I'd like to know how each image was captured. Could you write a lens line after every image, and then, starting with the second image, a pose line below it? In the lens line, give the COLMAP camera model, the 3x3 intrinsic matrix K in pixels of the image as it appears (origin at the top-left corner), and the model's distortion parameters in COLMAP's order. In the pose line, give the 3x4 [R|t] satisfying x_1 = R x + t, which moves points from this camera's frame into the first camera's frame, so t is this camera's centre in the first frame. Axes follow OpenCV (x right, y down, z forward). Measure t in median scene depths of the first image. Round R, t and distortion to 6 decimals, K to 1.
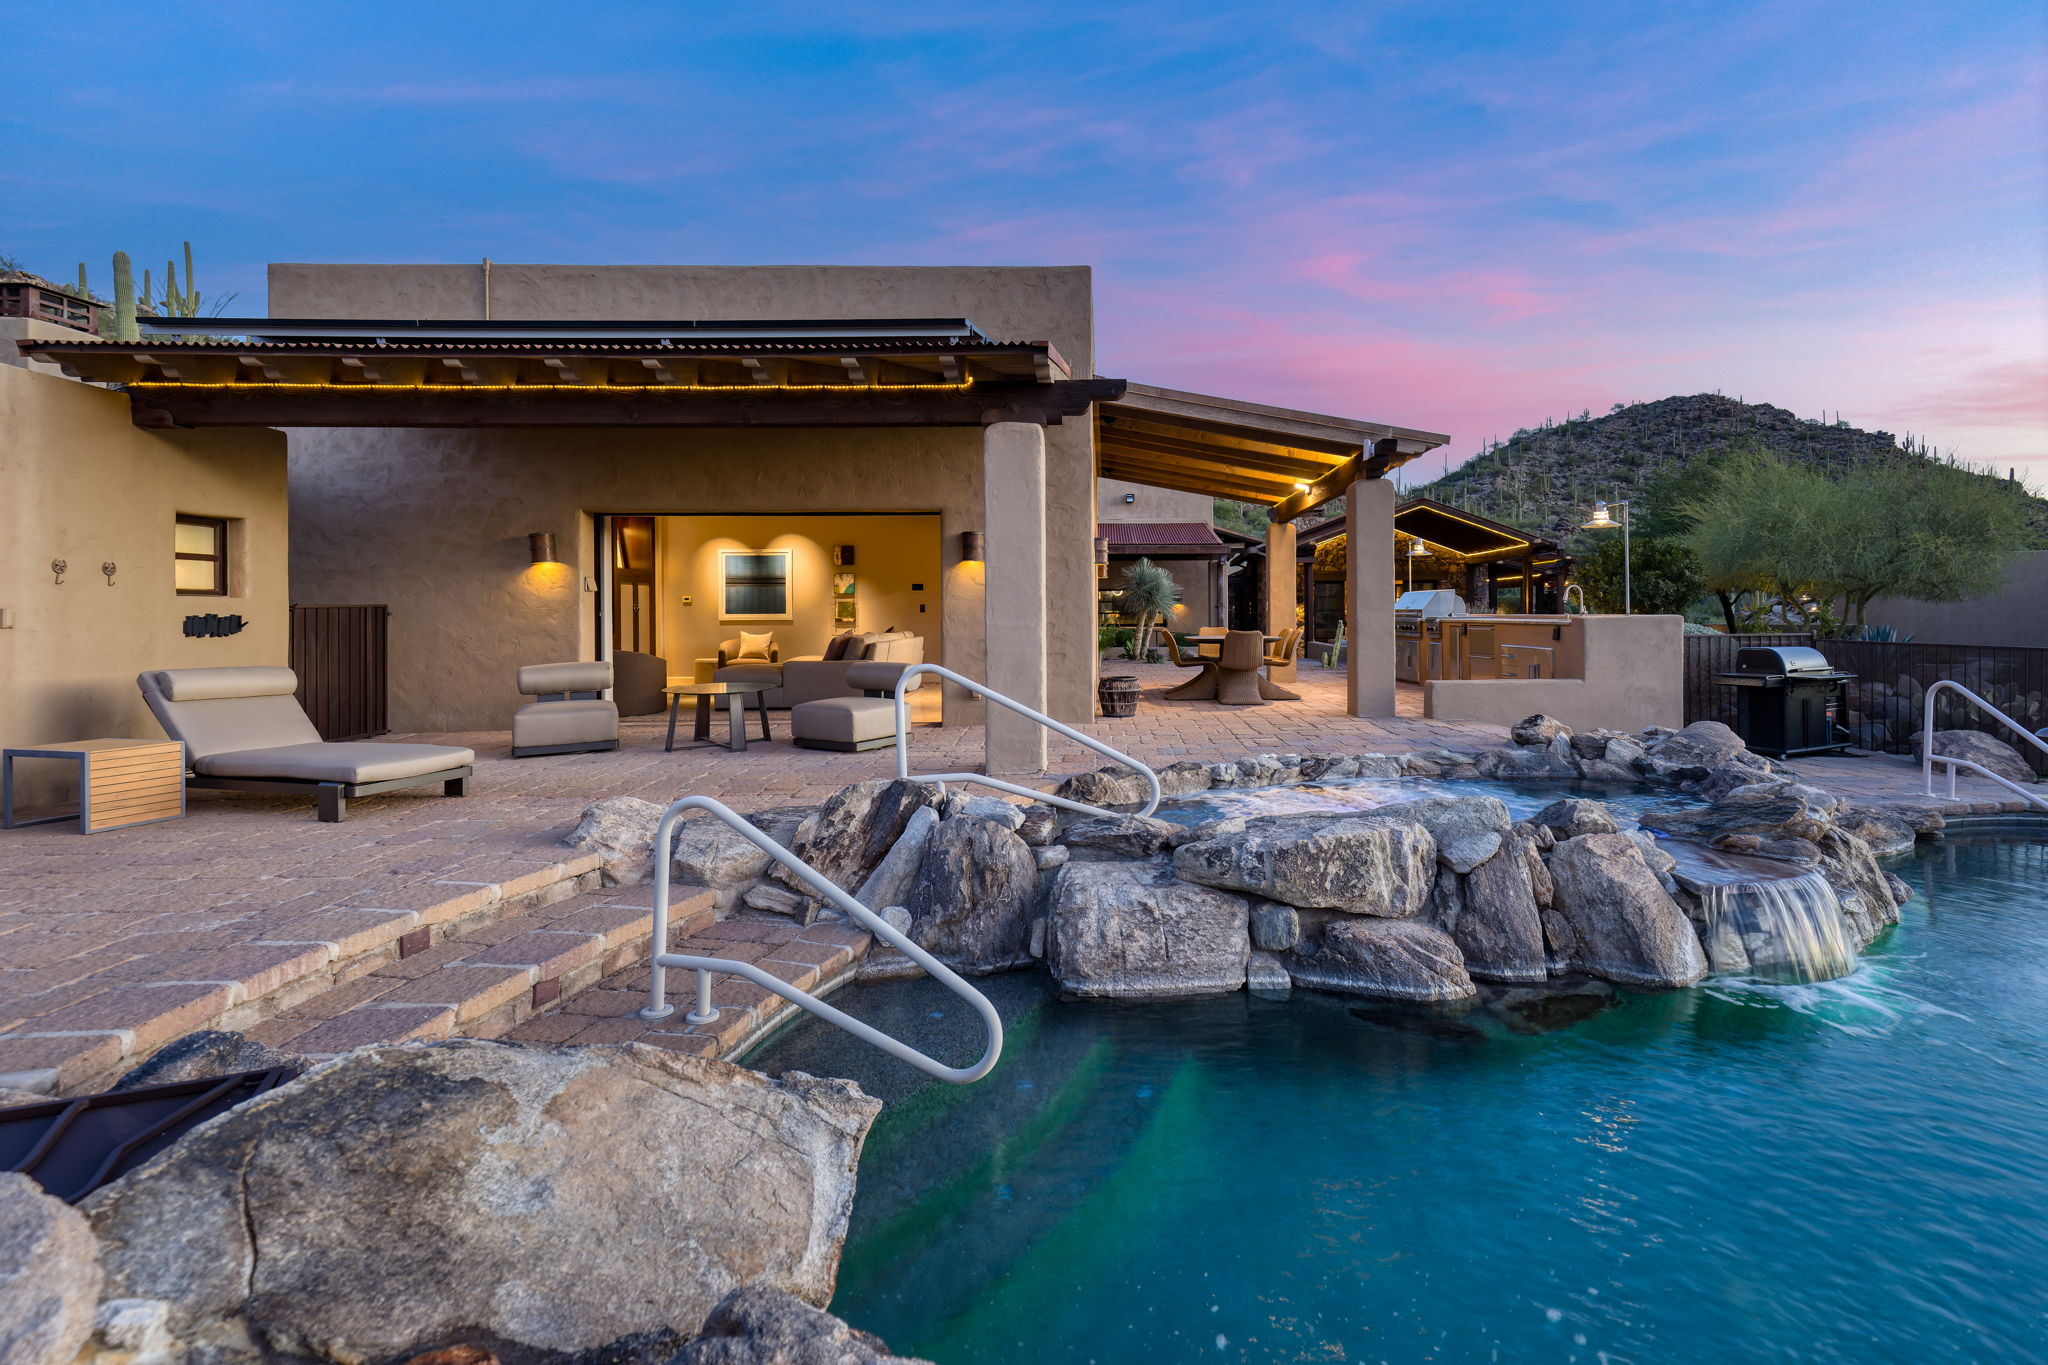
lens RADIAL K [[956.8, 0, 1024.1], [0, 956.8, 595.3], [0, 0, 1]] dist [0.000562, -0.000118]
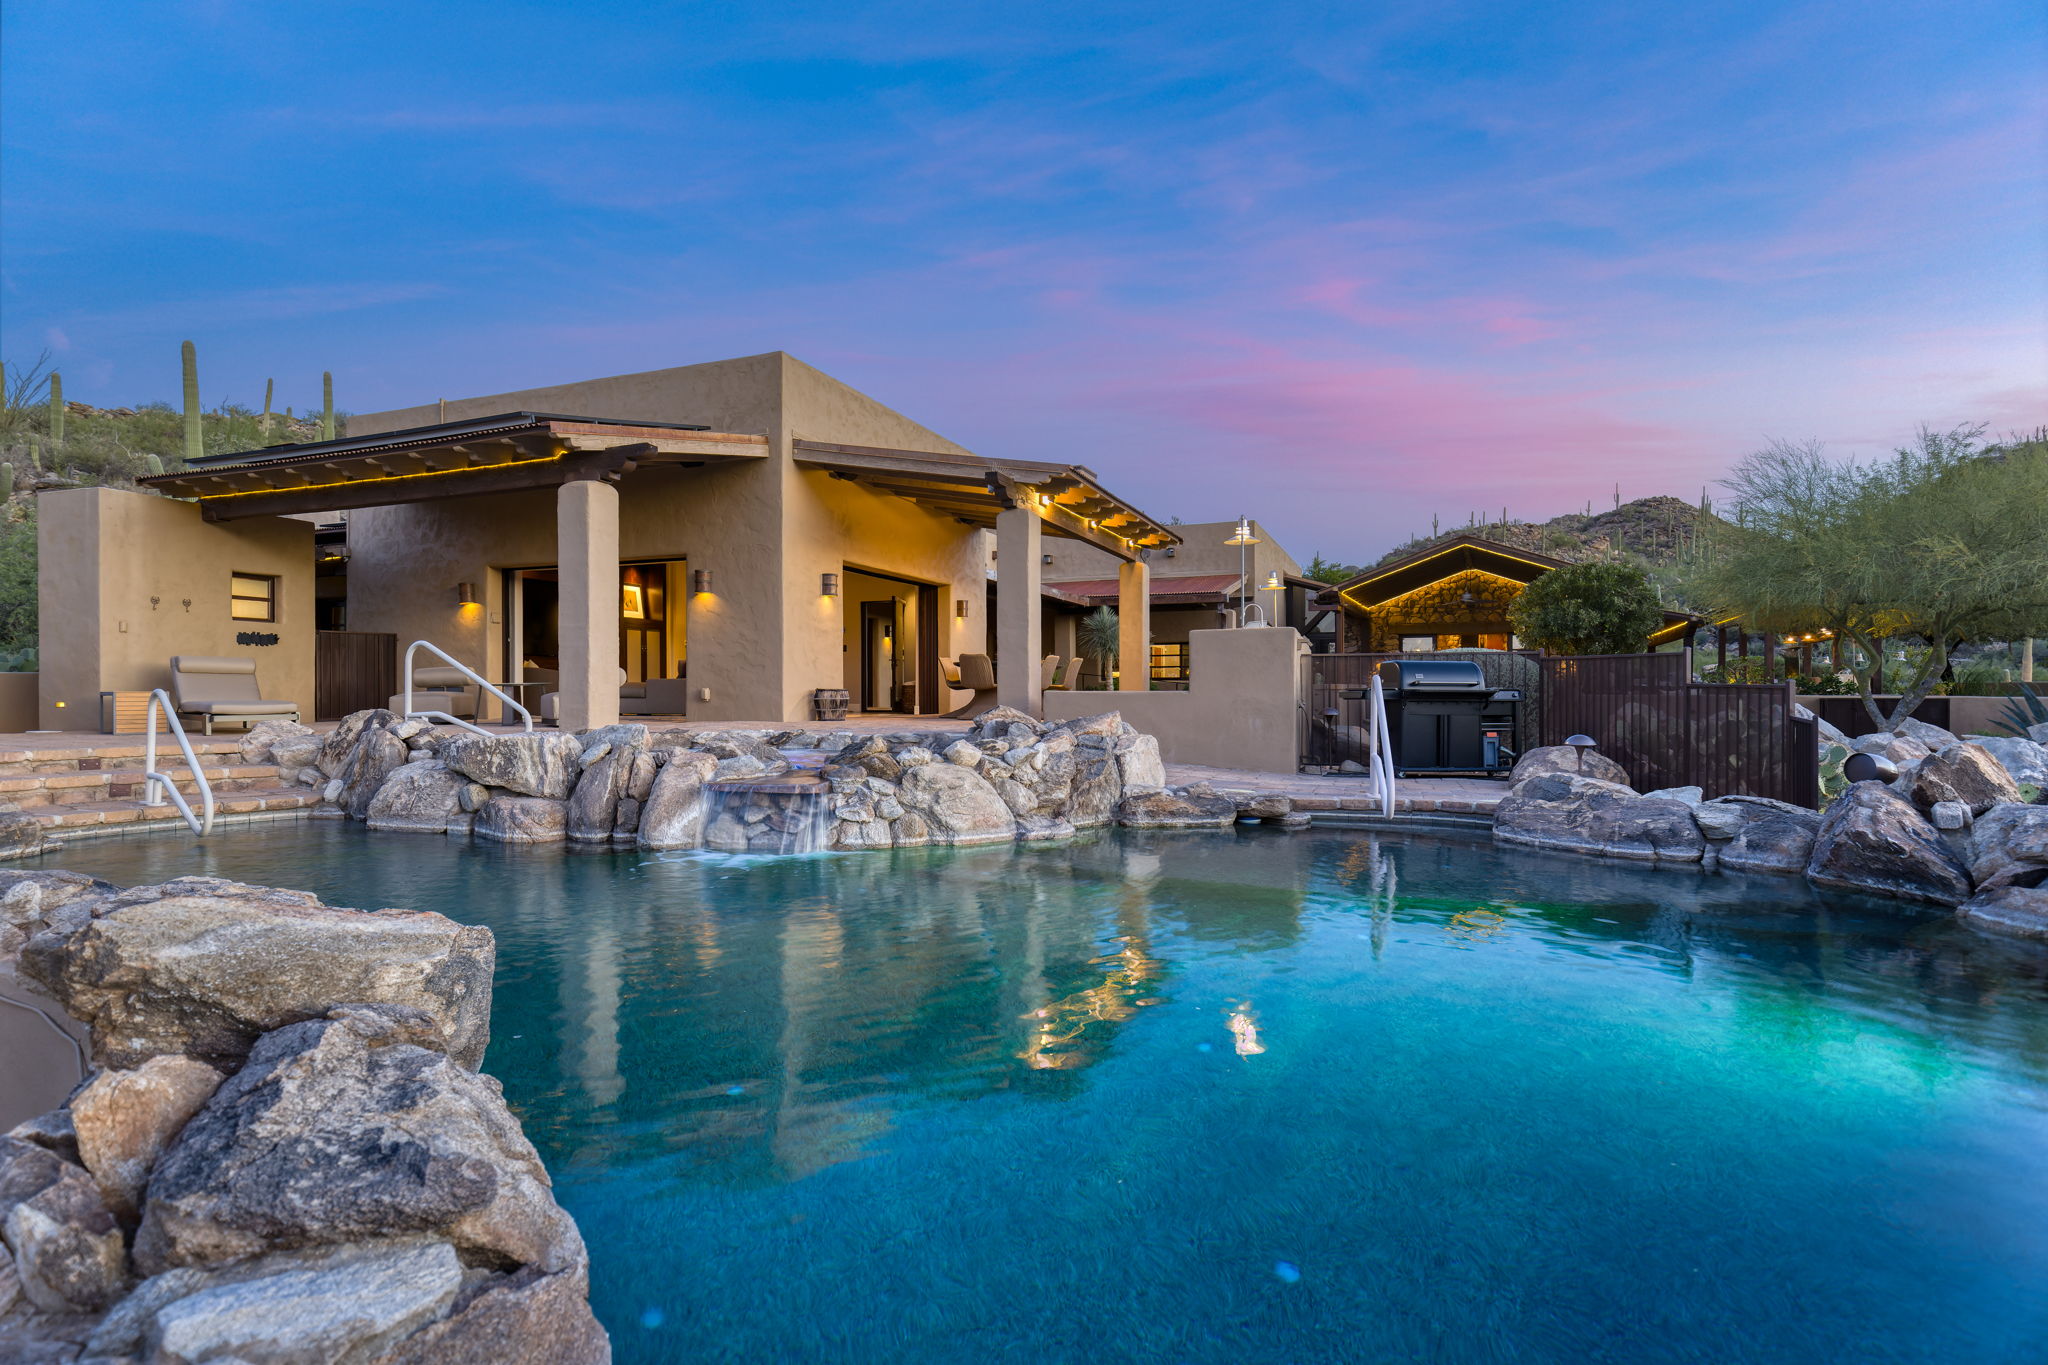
lens RADIAL K [[1000.2, 0, 1024.0], [0, 1000.2, 682.5], [0, 0, 1]] dist [-0.020536, -0.000293]
pose [[0.922399, 0.004802, -0.386209, 1.046356], [-0.005263, 0.999986, -0.000135, 0.099561], [0.386203, 0.002157, 0.922411, -0.075078]]
